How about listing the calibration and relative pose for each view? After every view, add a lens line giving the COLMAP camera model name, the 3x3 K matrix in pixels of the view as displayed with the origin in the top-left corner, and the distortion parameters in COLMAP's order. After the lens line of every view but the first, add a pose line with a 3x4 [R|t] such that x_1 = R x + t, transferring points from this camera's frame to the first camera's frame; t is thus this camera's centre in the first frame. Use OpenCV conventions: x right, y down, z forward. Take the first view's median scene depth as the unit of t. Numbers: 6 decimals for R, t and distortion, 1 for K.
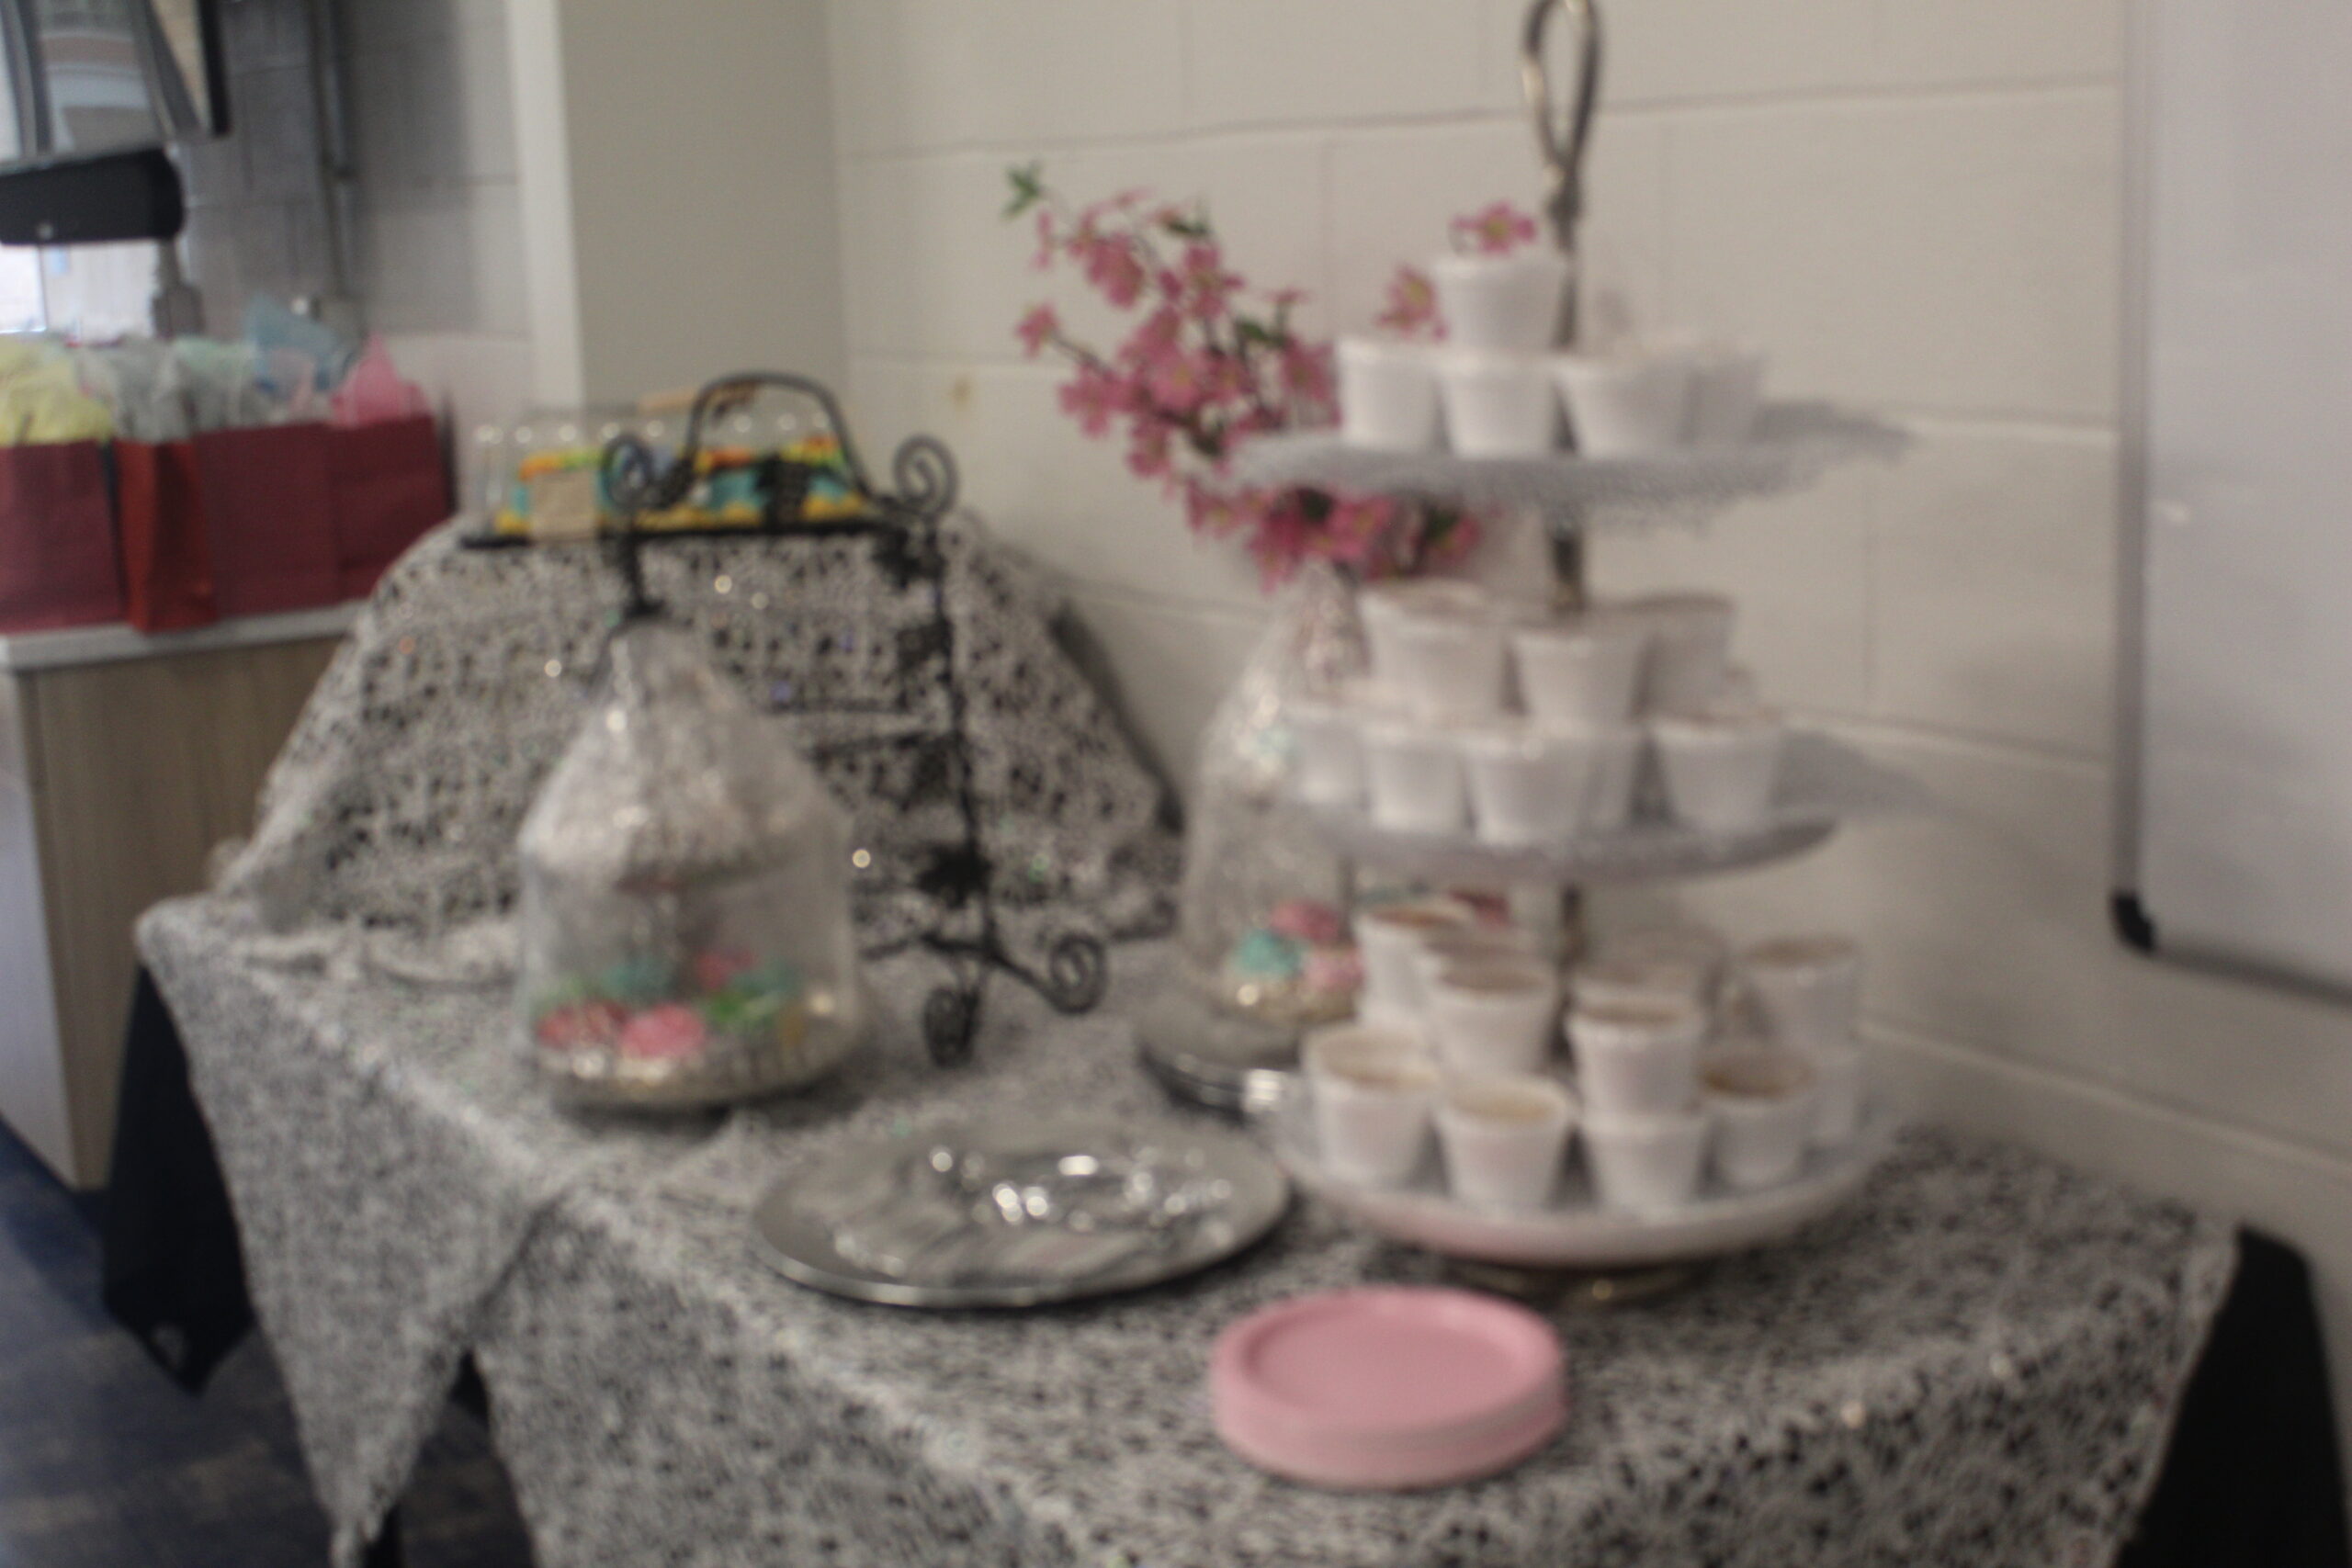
lens RADIAL K [[3260.1, 0, 1176.0], [0, 3260.1, 784.0], [0, 0, 1]] dist [-0.065933, 0.722026]
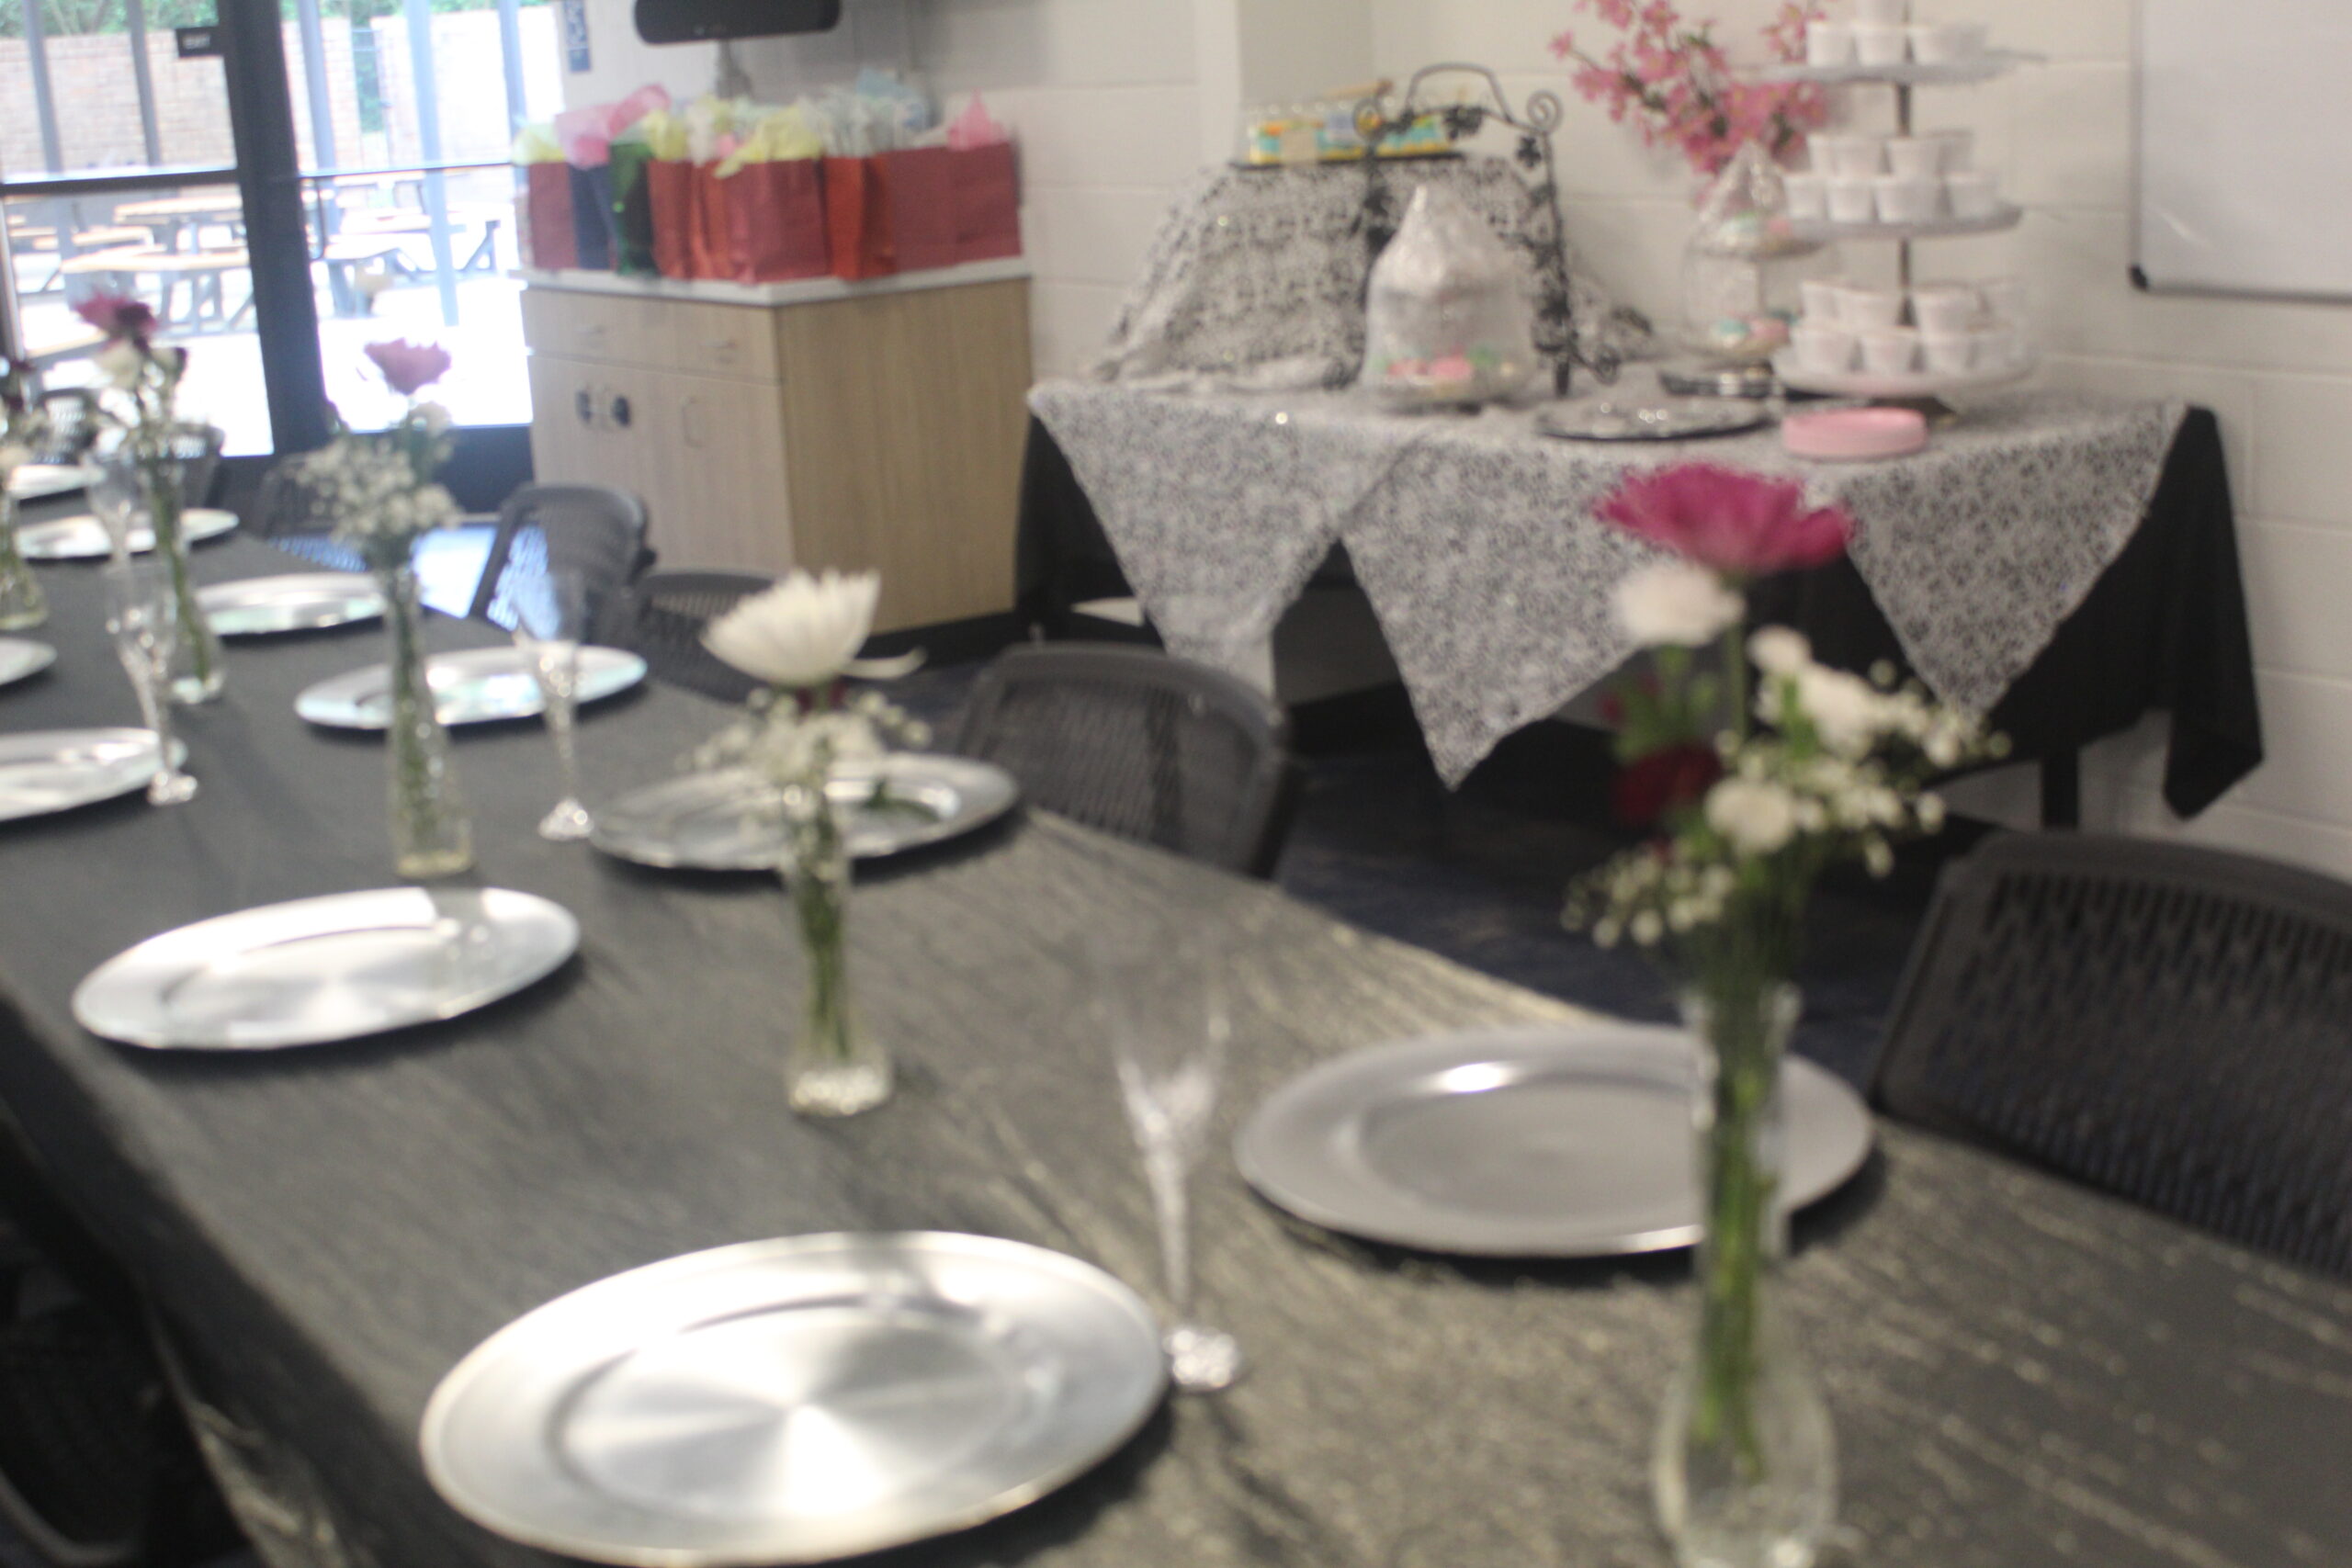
lens RADIAL K [[3895.6, 0, 1176.0], [0, 3895.6, 784.0], [0, 0, 1]] dist [-0.026932, 1.611095]
pose [[0.996861, -0.025057, 0.075095, -0.580609], [0.024825, 0.999684, 0.004022, 0.361664], [-0.075172, -0.002145, 0.997168, -1.652751]]
